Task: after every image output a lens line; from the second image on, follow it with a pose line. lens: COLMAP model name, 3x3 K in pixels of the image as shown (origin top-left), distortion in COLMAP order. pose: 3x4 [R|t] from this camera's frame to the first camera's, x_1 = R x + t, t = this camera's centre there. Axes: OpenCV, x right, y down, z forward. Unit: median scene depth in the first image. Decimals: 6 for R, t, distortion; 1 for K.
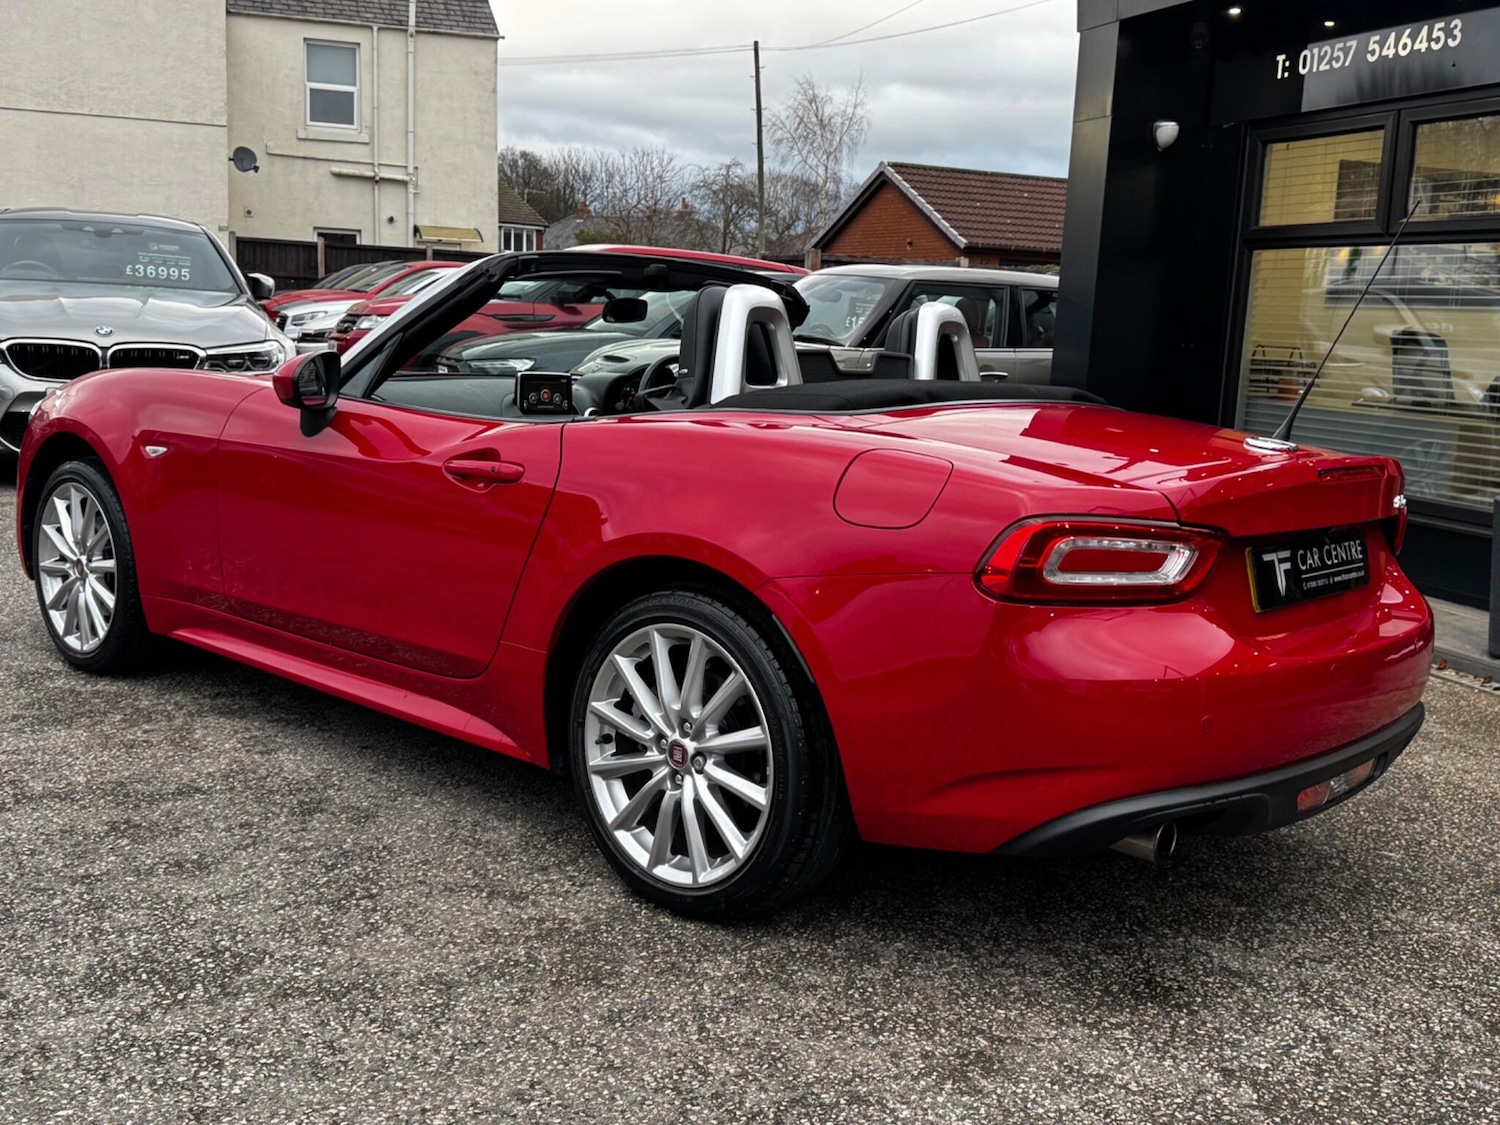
lens RADIAL K [[1491.9, 0, 750.1], [0, 1491.9, 557.3], [0, 0, 1]] dist [0.172566, -0.375639]
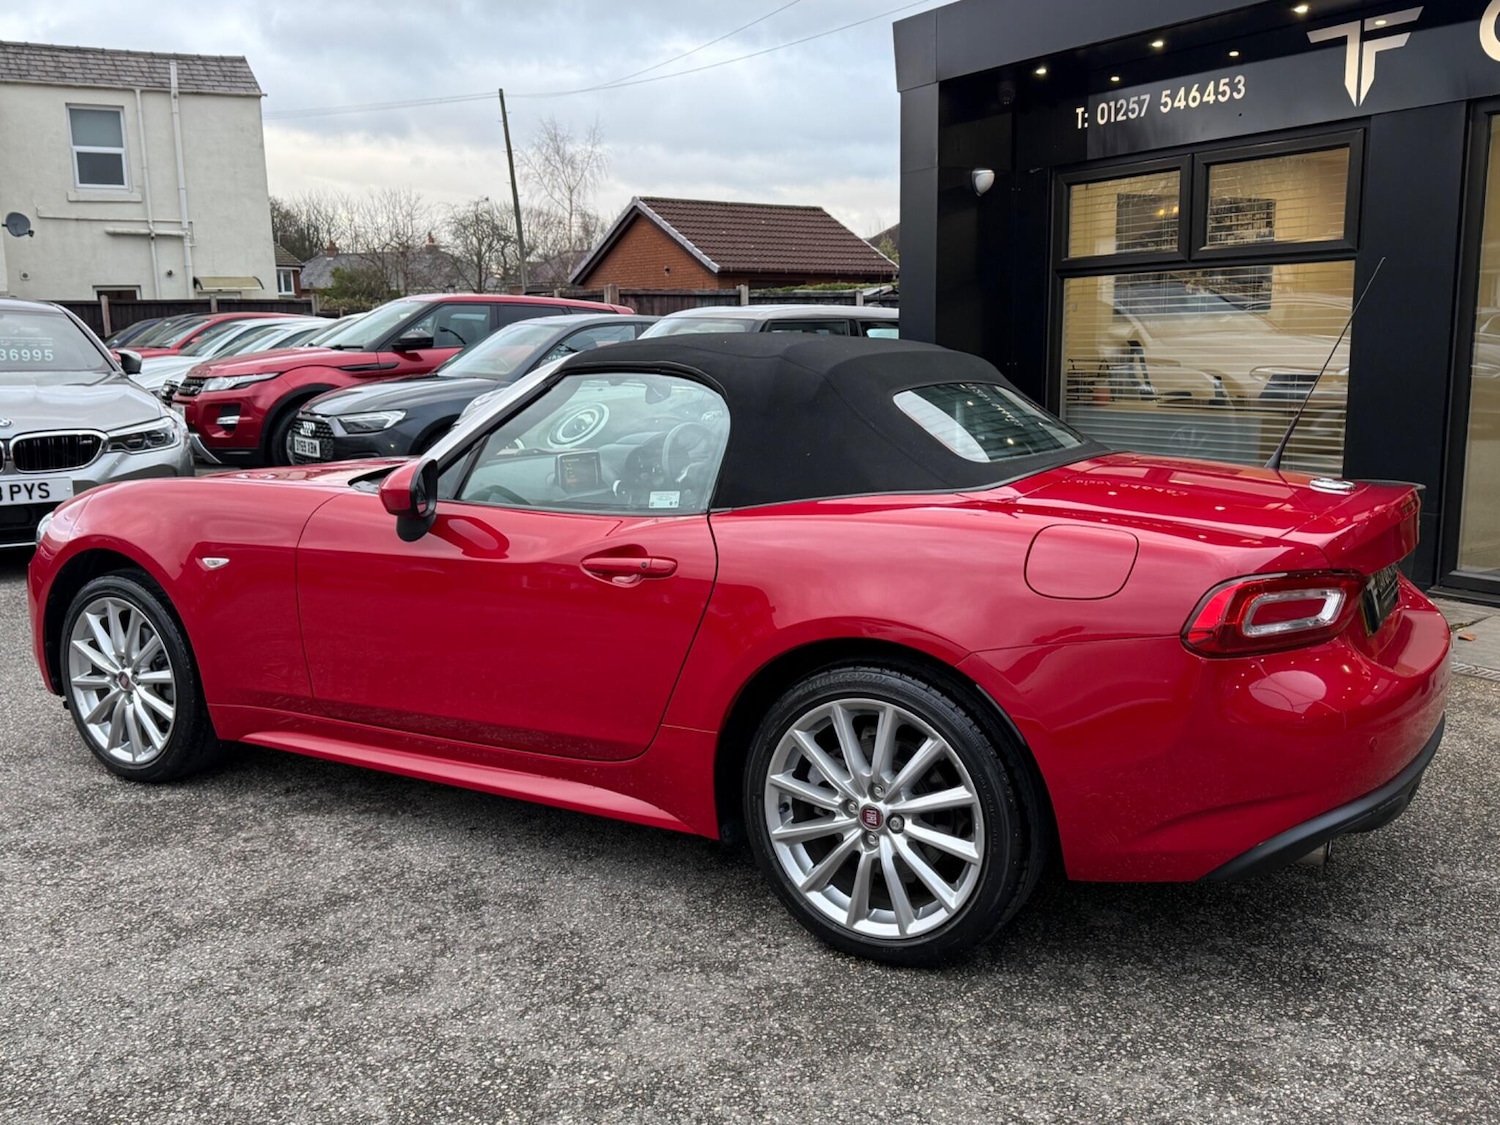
lens RADIAL K [[1345.9, 0, 754.9], [0, 1345.9, 562.9], [0, 0, 1]] dist [0.144835, -0.275411]
pose [[0.980302, -0.093133, 0.174169, -0.202475], [0.091210, 0.995650, 0.019027, -0.055655], [-0.175183, -0.002766, 0.984532, 0.036997]]
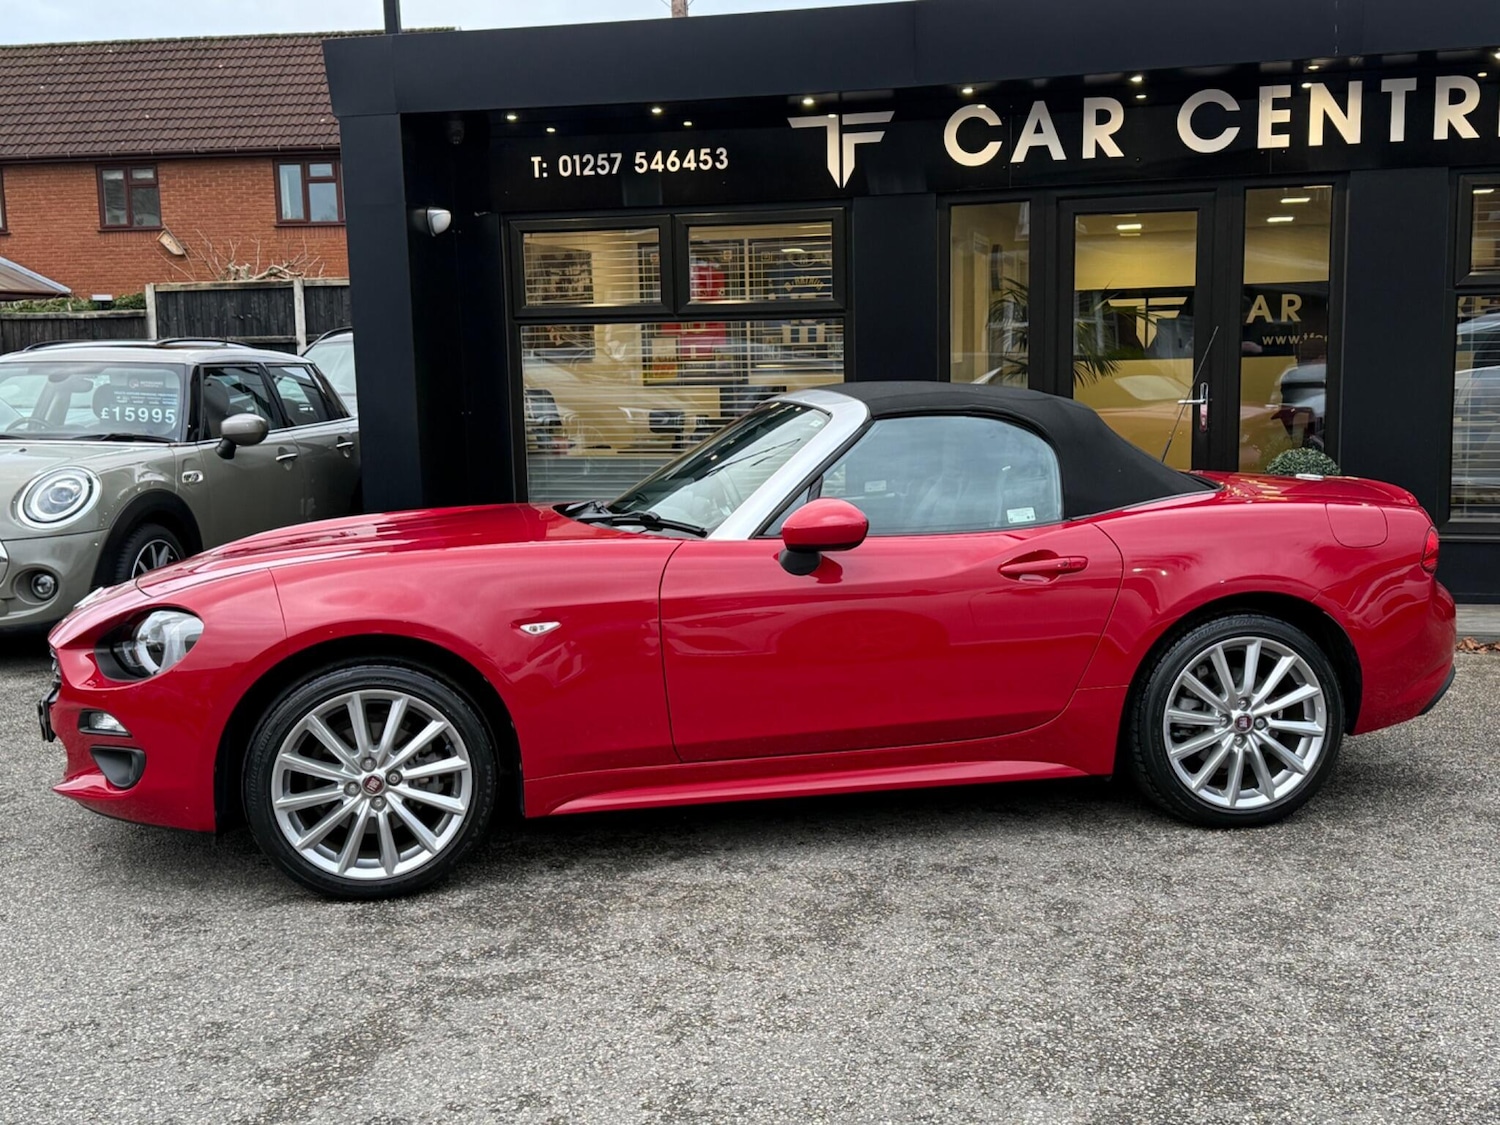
lens RADIAL K [[1662.7, 0, 764.0], [0, 1662.7, 585.1], [0, 0, 1]] dist [0.224703, -0.487920]
pose [[0.581869, -0.168328, 0.795672, -1.189234], [0.174924, 0.981352, 0.079689, -0.161817], [-0.794248, 0.092814, 0.600463, 0.245273]]
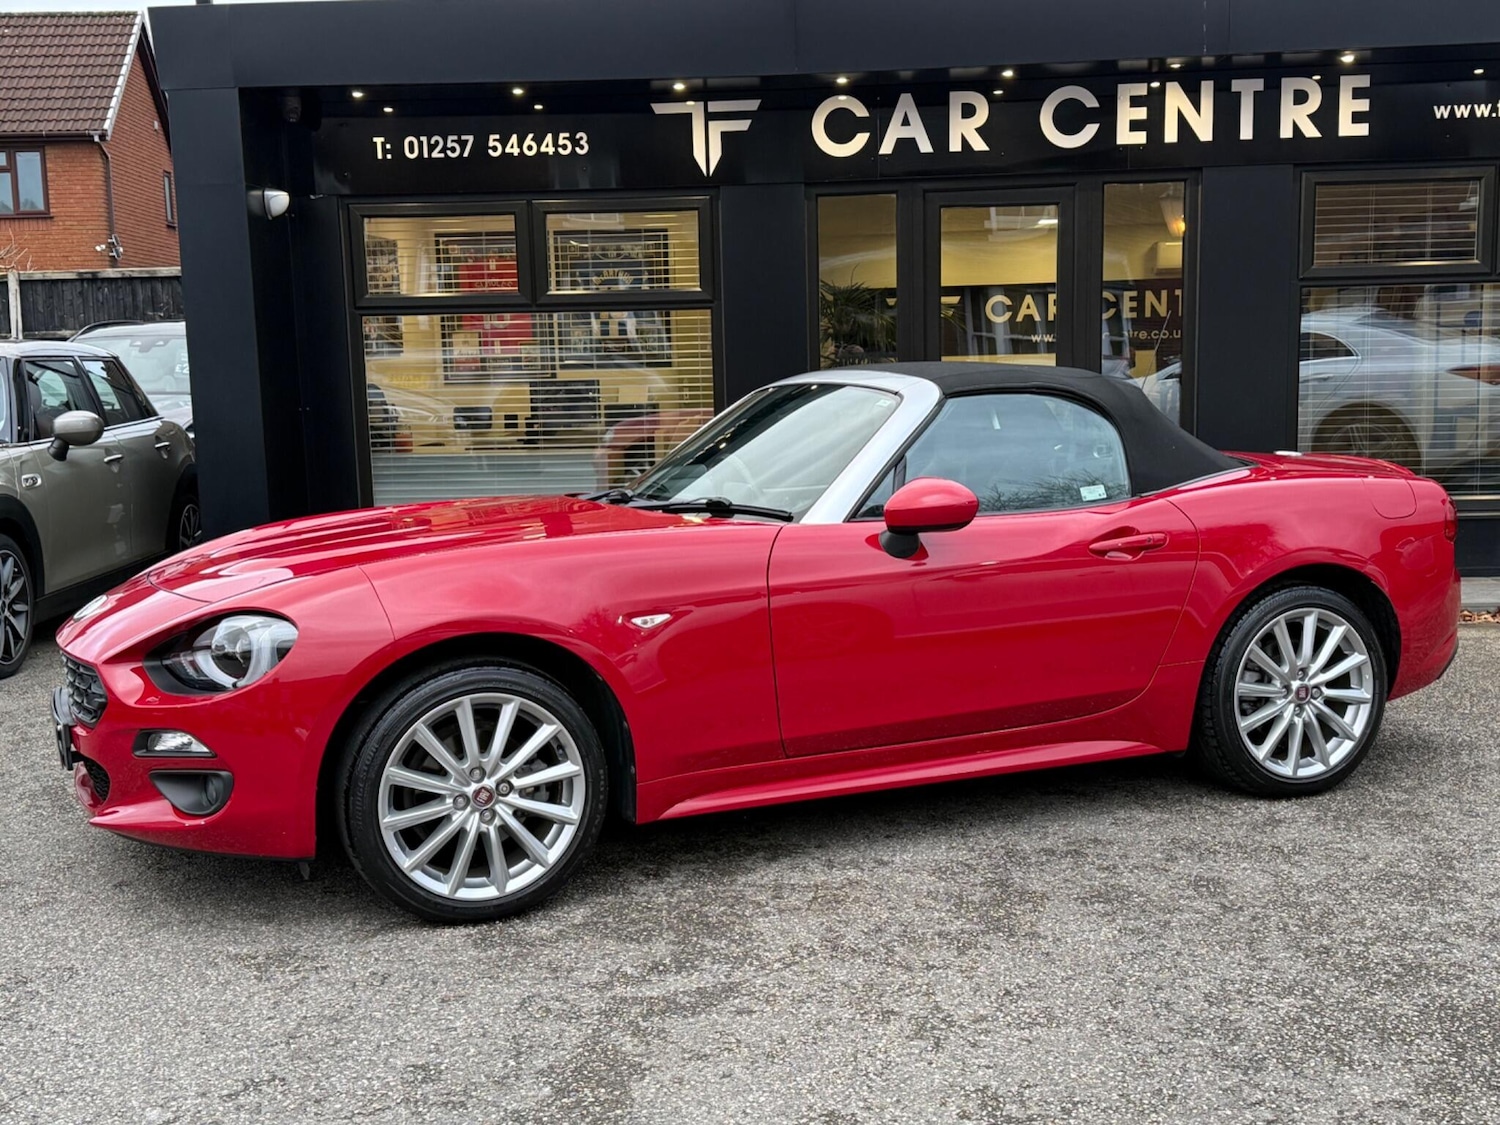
lens RADIAL K [[1657.5, 0, 757.0], [0, 1657.5, 582.2], [0, 0, 1]] dist [0.229610, -0.501233]
pose [[0.415740, -0.179986, 0.891496, -1.289952], [0.186901, 0.976209, 0.109930, -0.196612], [-0.890072, 0.120919, 0.439488, 0.513502]]
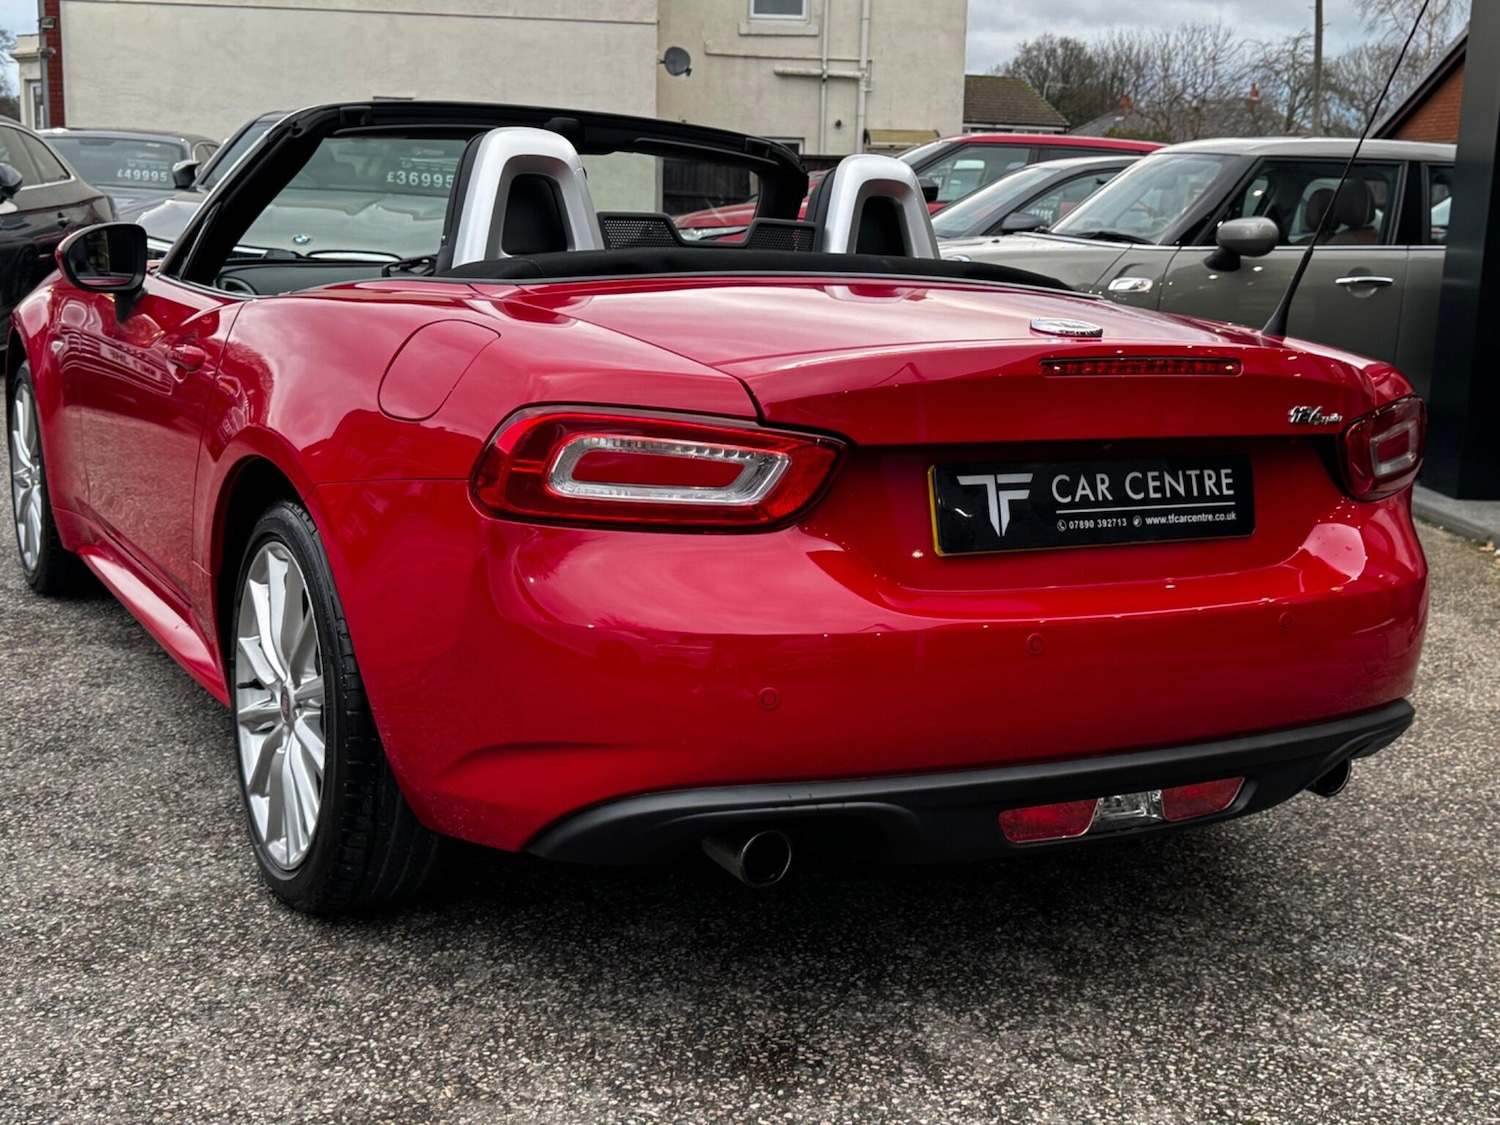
lens RADIAL K [[1768.0, 0, 746.0], [0, 1768.0, 548.3], [0, 0, 1]] dist [0.243282, -0.595145]
pose [[0.947819, 0.043432, -0.315836, 0.347472], [-0.039732, 0.999046, 0.018146, 0.014333], [0.316323, -0.004650, 0.948640, 0.114715]]
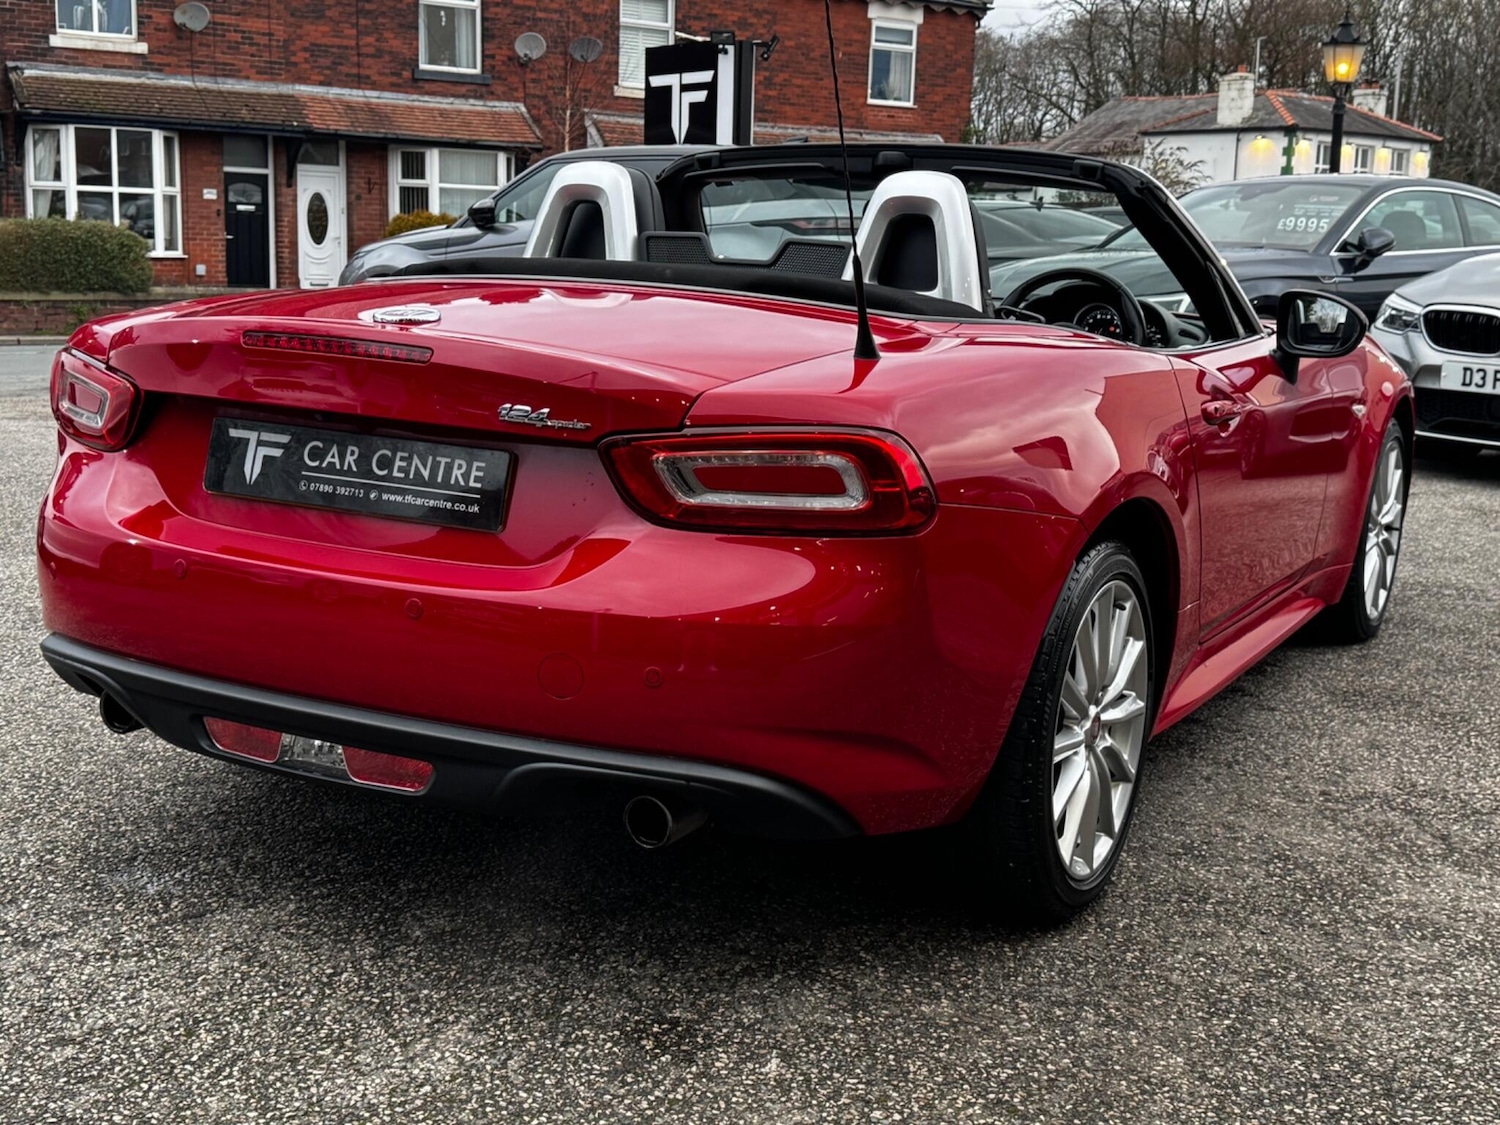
lens RADIAL K [[1768.0, 0, 746.0], [0, 1768.0, 548.3], [0, 0, 1]] dist [0.243282, -0.595145]
pose [[0.227967, 0.126395, -0.965430, 0.939566], [-0.173081, 0.981007, 0.087565, -0.050235], [0.958162, 0.147135, 0.245514, 0.707573]]
